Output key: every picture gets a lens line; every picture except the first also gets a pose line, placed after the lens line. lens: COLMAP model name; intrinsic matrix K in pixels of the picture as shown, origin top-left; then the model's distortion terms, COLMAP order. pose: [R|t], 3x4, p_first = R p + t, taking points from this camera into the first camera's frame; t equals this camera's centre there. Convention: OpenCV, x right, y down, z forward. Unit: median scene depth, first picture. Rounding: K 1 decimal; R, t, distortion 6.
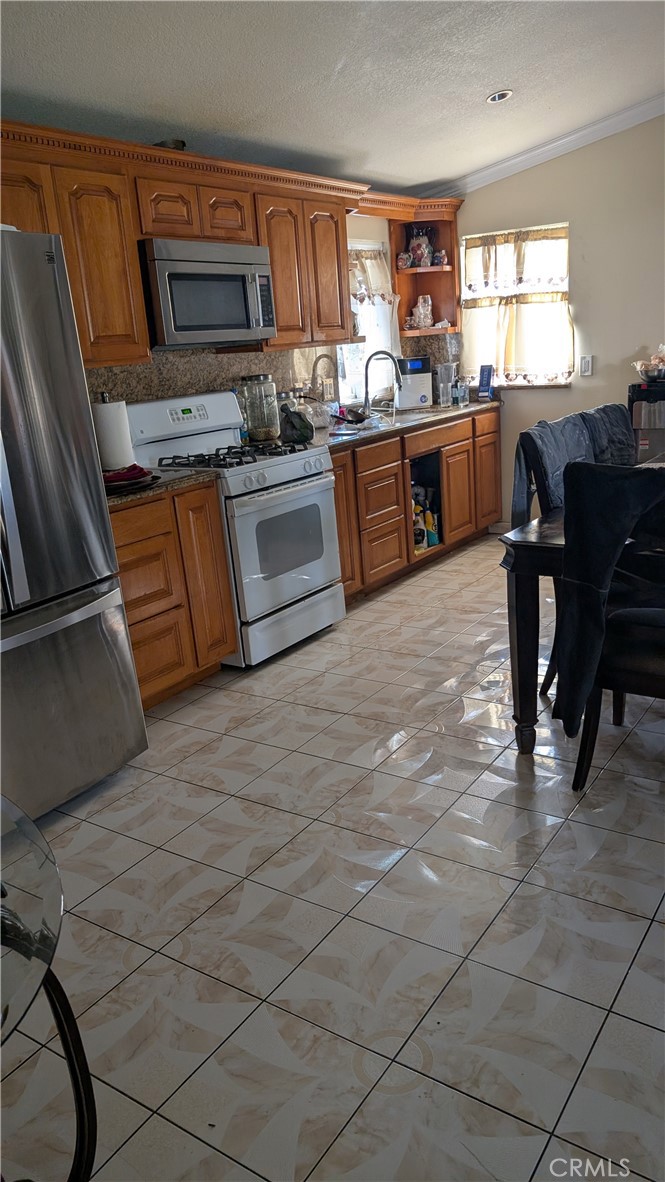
lens RADIAL K [[867.9, 0, 332.5], [0, 867.9, 591.0], [0, 0, 1]] dist [0.069677, -0.149218]
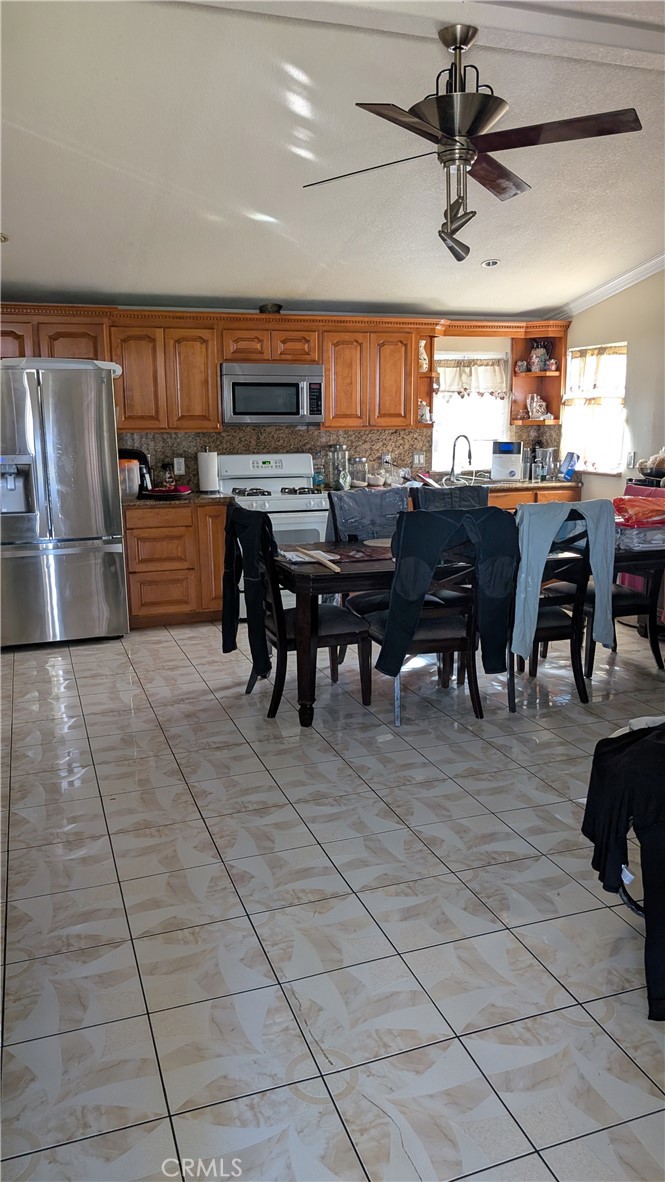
lens RADIAL K [[867.9, 0, 332.5], [0, 867.9, 591.0], [0, 0, 1]] dist [0.069677, -0.149218]
pose [[0.796696, 0.177841, -0.577623, 0.686424], [-0.213015, 0.977024, 0.007006, -0.008255], [0.565597, 0.117460, 0.816274, -0.166242]]
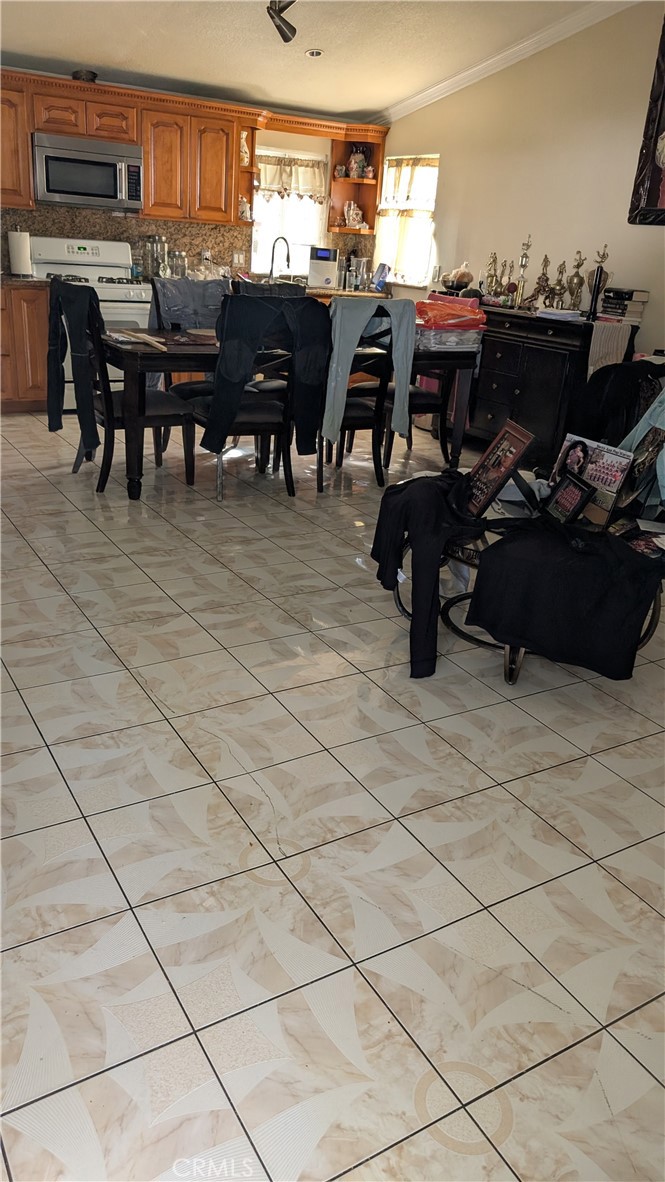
lens RADIAL K [[856.0, 0, 332.5], [0, 856.0, 591.0], [0, 0, 1]] dist [0.043918, -0.058032]
pose [[0.893598, 0.285794, -0.346128, 0.724308], [-0.247587, 0.957025, 0.151009, 0.029958], [0.374410, -0.049245, 0.925955, -0.231823]]
